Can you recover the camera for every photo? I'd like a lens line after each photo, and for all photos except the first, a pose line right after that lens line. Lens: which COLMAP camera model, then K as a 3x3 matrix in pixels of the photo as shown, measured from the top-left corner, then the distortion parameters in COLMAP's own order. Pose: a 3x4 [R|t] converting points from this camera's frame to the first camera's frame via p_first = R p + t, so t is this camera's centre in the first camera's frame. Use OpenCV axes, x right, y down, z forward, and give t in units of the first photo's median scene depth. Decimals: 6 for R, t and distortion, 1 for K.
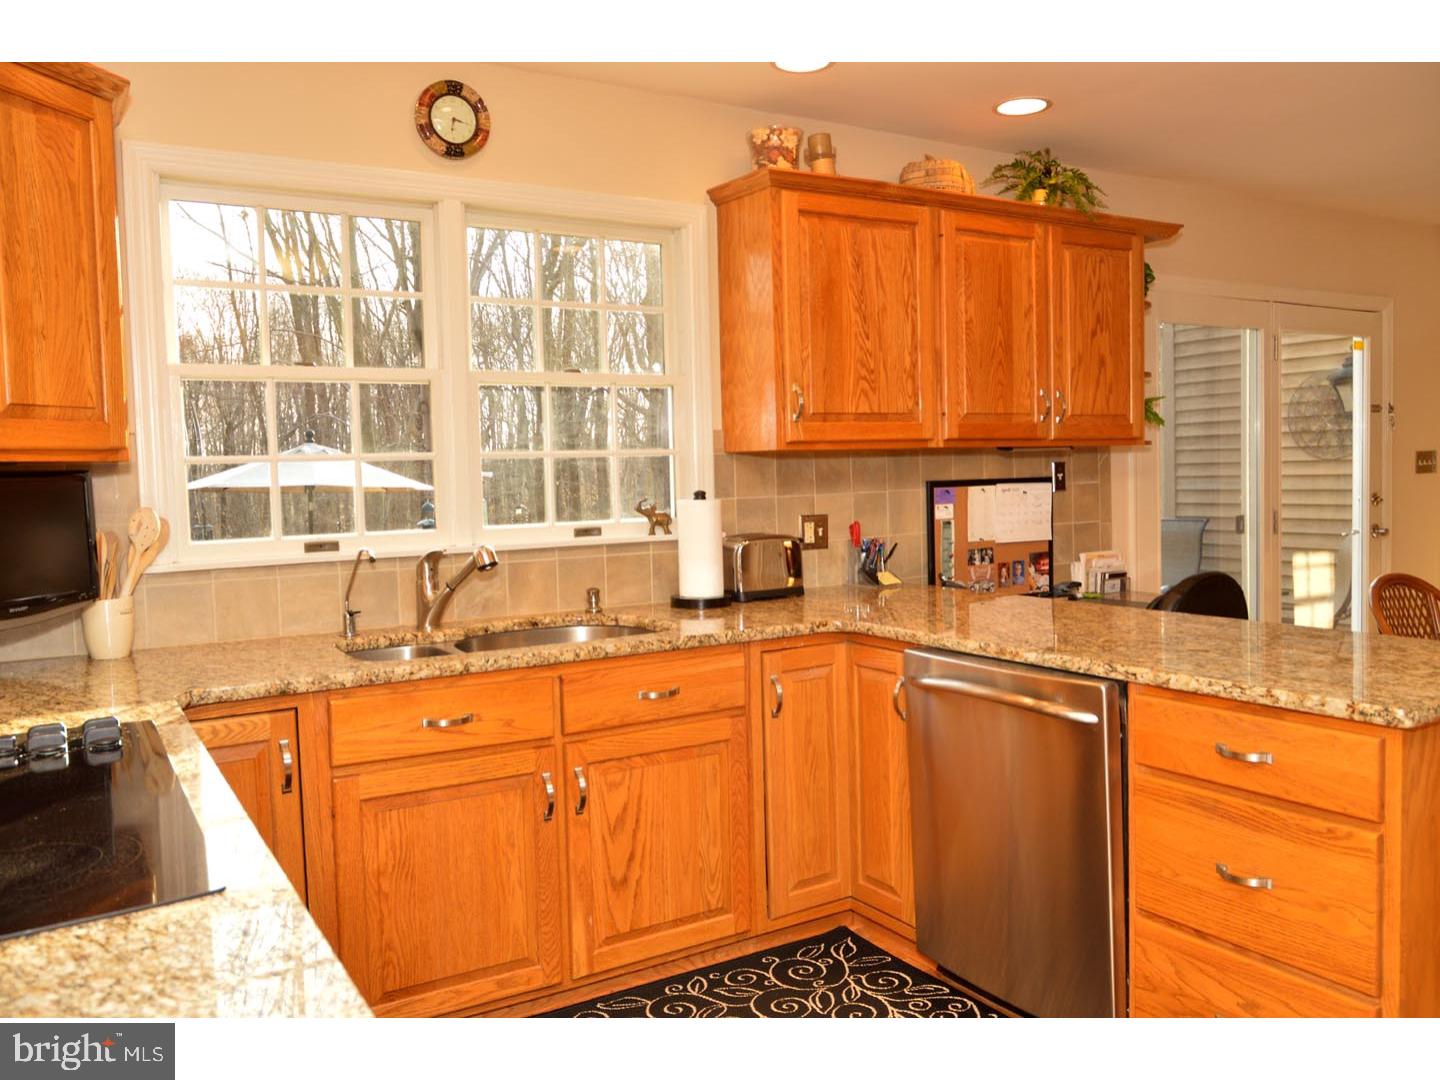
lens RADIAL K [[1105.5, 0, 720.0], [0, 1105.5, 540.0], [0, 0, 1]] dist [-0.030087, 0.008637]
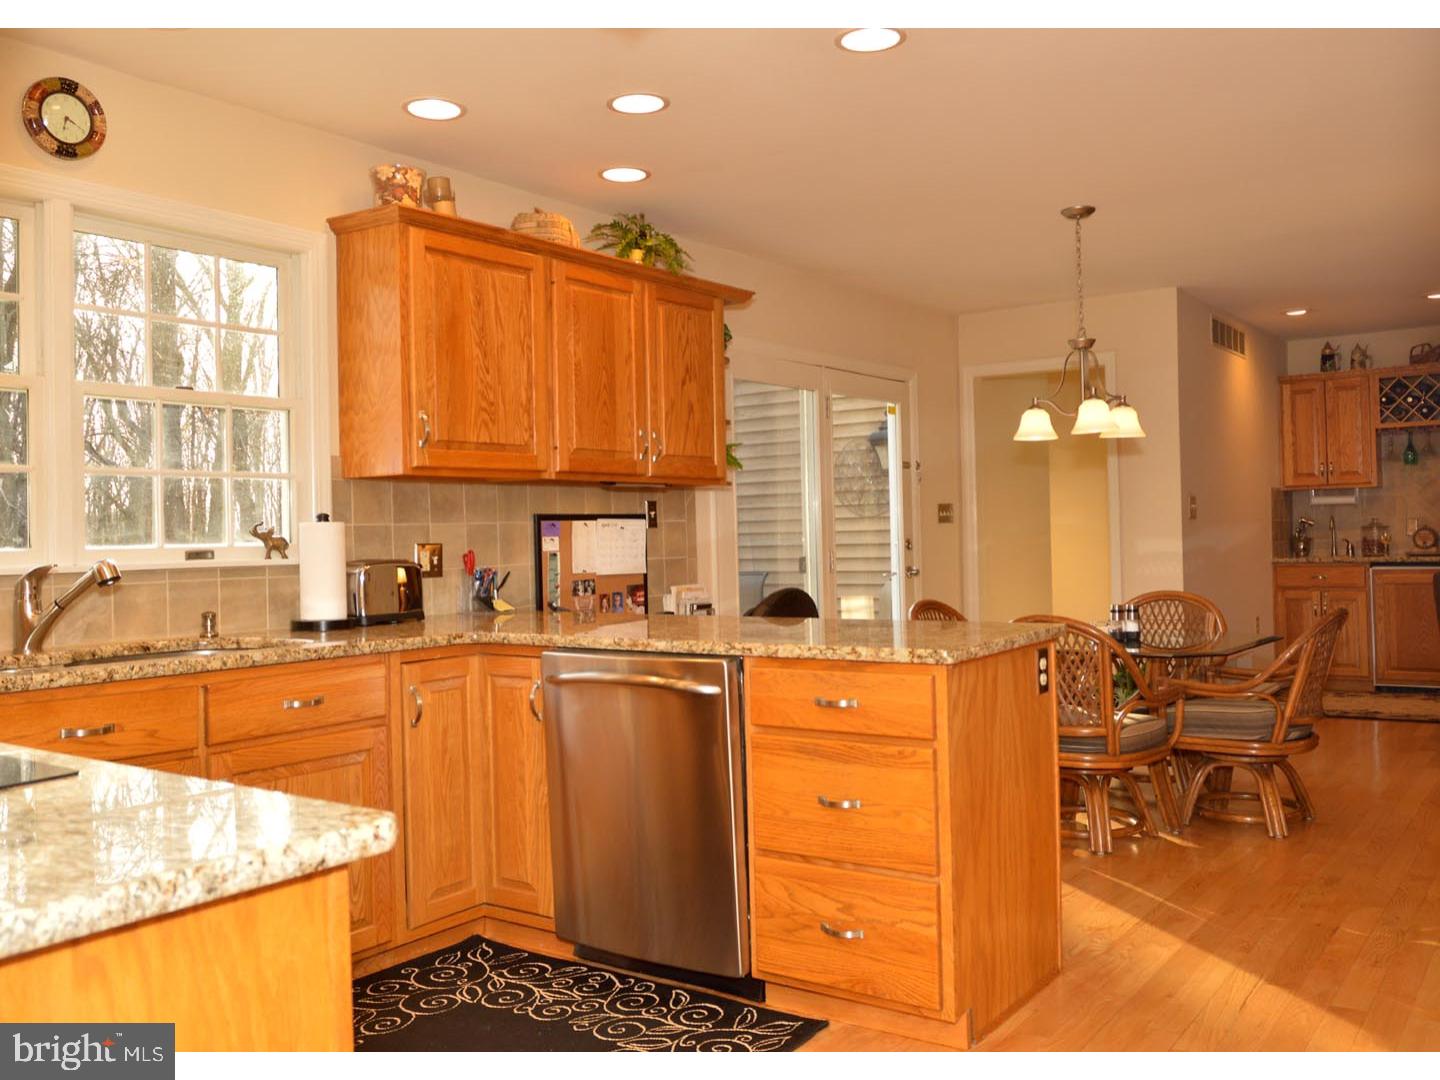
lens RADIAL K [[1257.0, 0, 720.0], [0, 1257.0, 540.0], [0, 0, 1]] dist [-0.039361, 0.023299]
pose [[0.920942, 0.009477, 0.389585, -0.128409], [0.020513, 0.997140, -0.072746, 0.068988], [-0.389160, 0.074986, 0.918113, -0.174894]]
